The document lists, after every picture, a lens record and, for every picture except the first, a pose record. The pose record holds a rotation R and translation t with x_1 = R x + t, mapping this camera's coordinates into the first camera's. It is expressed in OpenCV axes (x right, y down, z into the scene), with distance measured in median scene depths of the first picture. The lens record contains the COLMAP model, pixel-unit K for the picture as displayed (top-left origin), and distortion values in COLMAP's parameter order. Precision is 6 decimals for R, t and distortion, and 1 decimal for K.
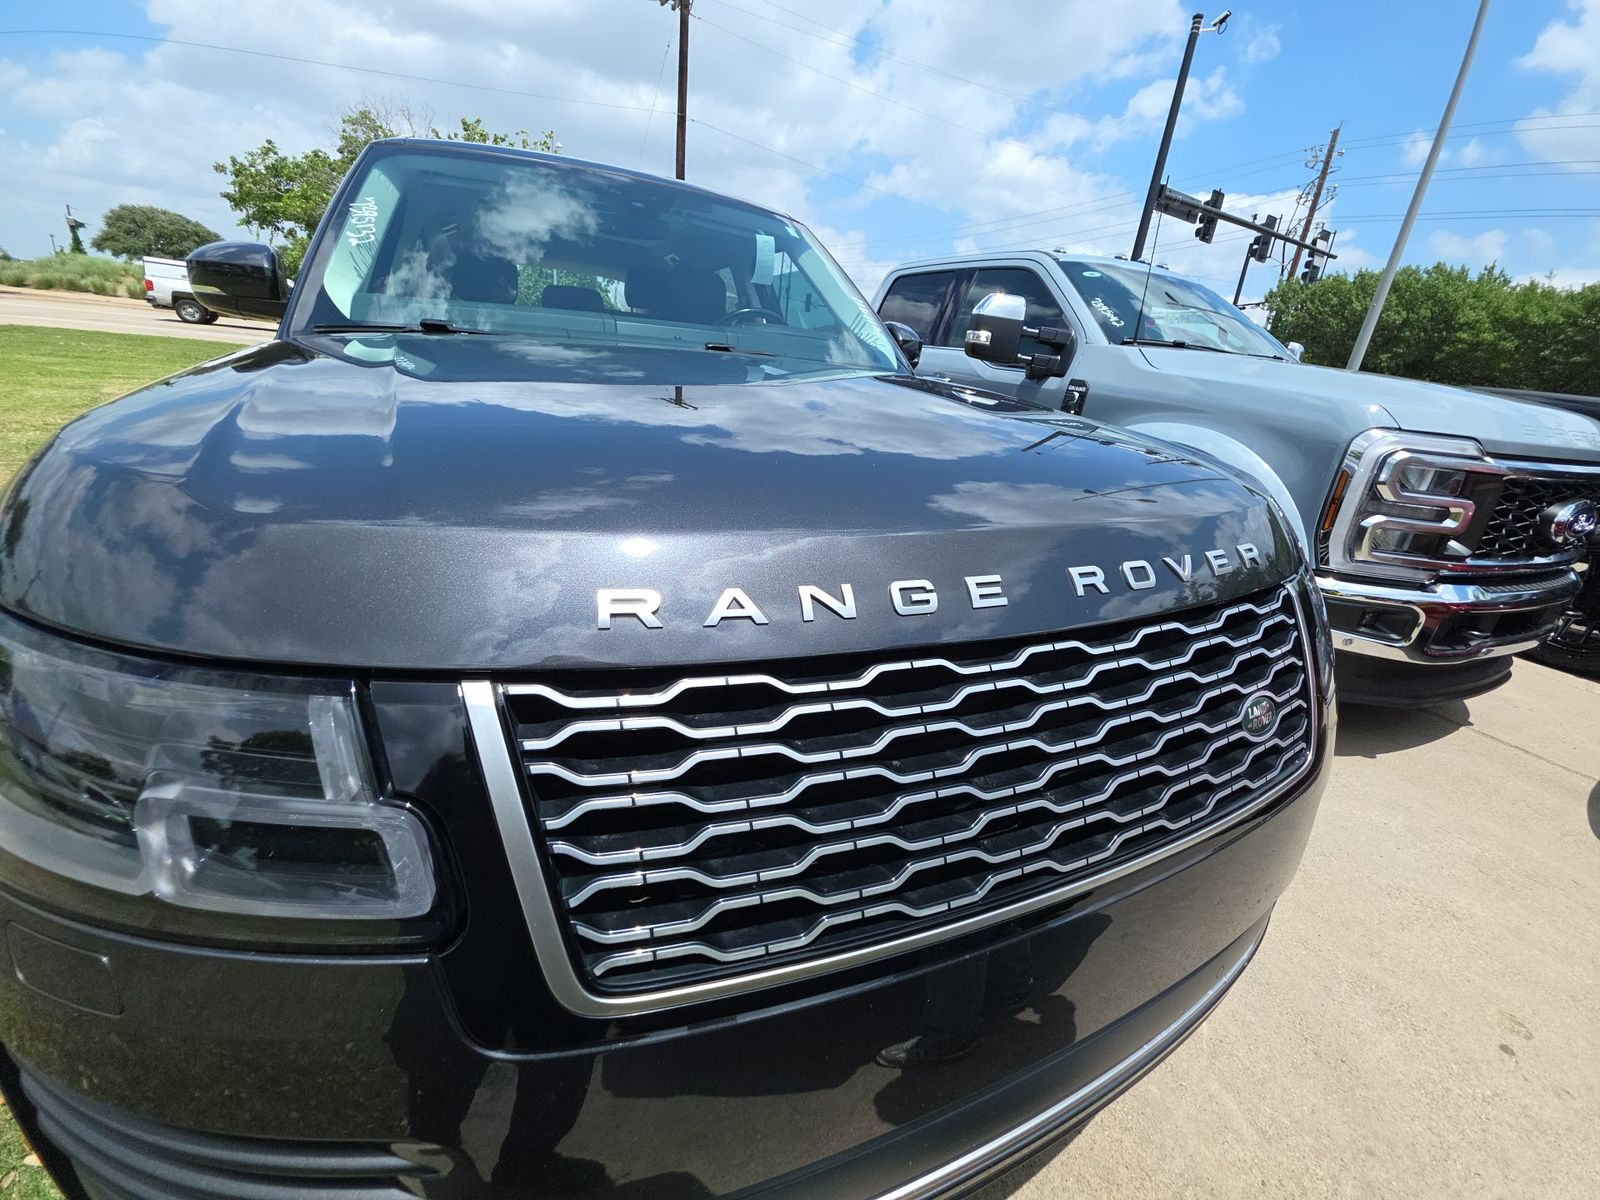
lens RADIAL K [[642.2, 0, 795.1], [0, 642.2, 595.7], [0, 0, 1]] dist [0.015492, -0.011233]
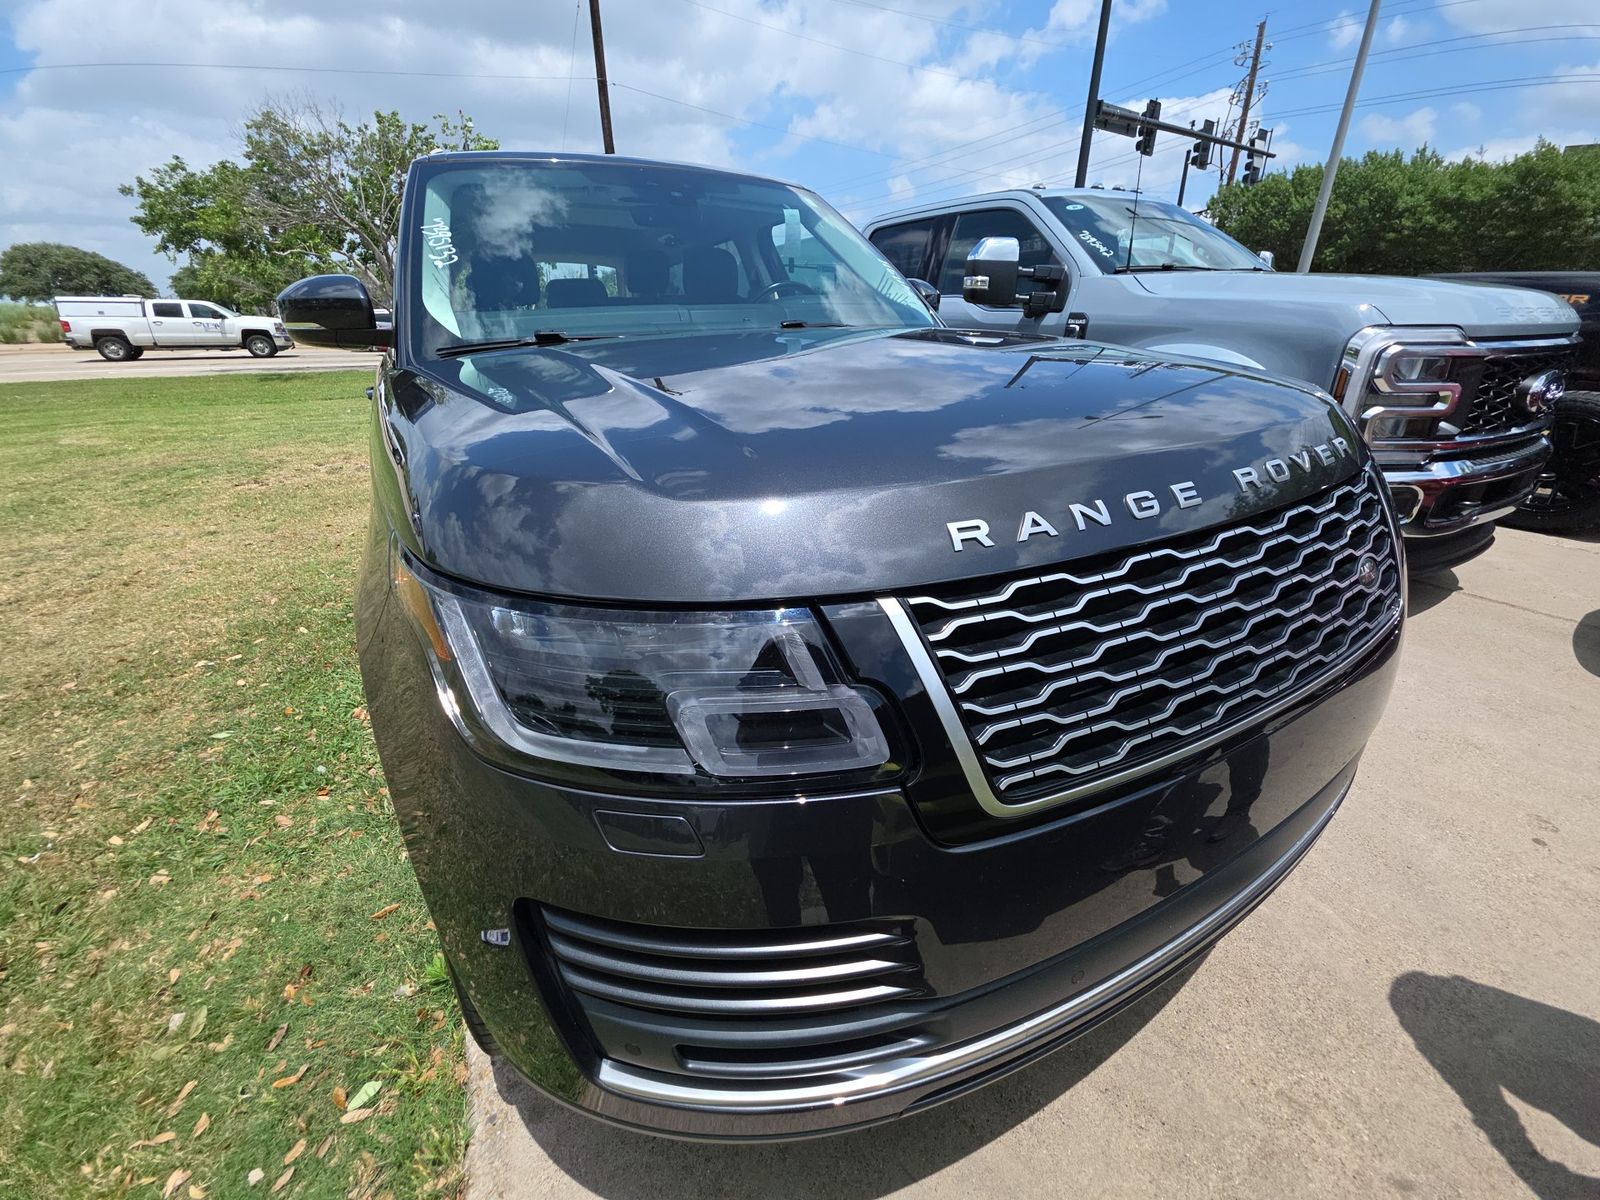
lens RADIAL K [[640.5, 0, 800.0], [0, 640.5, 600.0], [0, 0, 1]] dist [0.018270, -0.012344]
pose [[0.990632, -0.132803, 0.031807, -0.102688], [0.130707, 0.989556, 0.060787, 0.004101], [-0.039547, -0.056060, 0.997644, -0.051959]]
